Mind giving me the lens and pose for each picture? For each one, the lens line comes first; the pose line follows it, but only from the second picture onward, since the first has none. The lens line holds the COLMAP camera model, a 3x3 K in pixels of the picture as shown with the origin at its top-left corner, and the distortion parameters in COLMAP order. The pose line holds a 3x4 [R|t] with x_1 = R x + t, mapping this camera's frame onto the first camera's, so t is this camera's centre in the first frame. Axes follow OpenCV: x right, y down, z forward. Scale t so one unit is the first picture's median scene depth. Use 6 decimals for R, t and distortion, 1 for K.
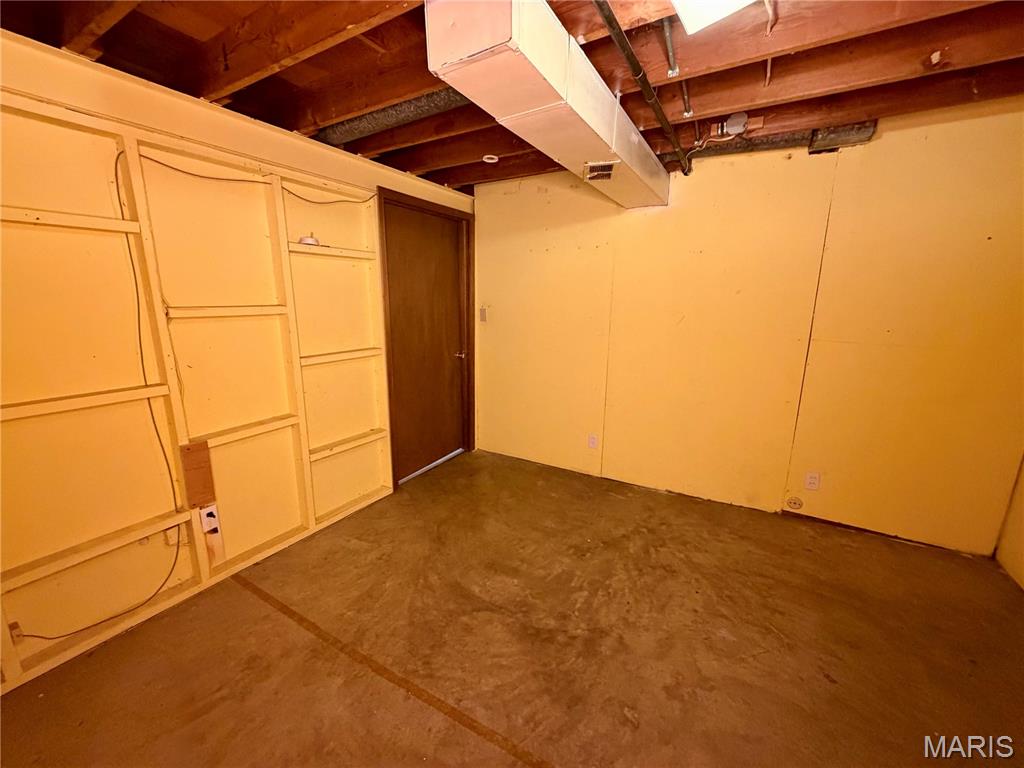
lens RADIAL K [[409.3, 0, 508.8], [0, 409.3, 384.4], [0, 0, 1]] dist [0.001701, 0.000072]
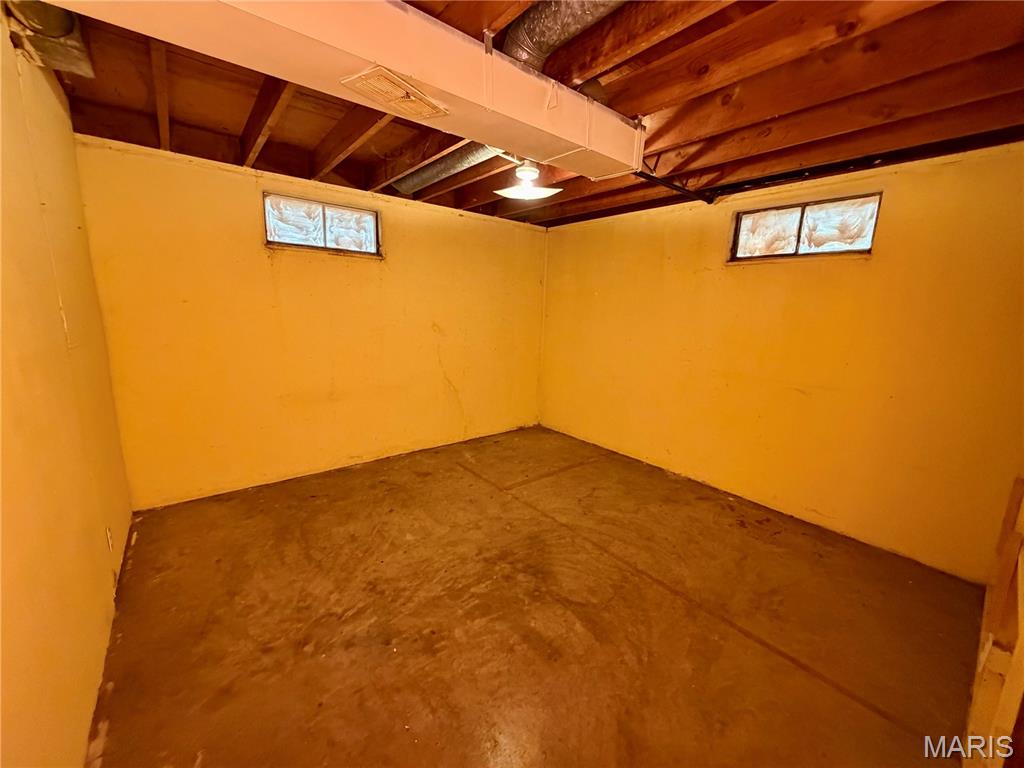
lens RADIAL K [[409.3, 0, 508.8], [0, 409.3, 384.4], [0, 0, 1]] dist [0.001701, 0.000072]
pose [[-0.934728, -0.099678, 0.341098, -0.192828], [0.039781, 0.924473, 0.379167, -0.345133], [-0.353130, 0.367987, -0.860165, 1.656726]]
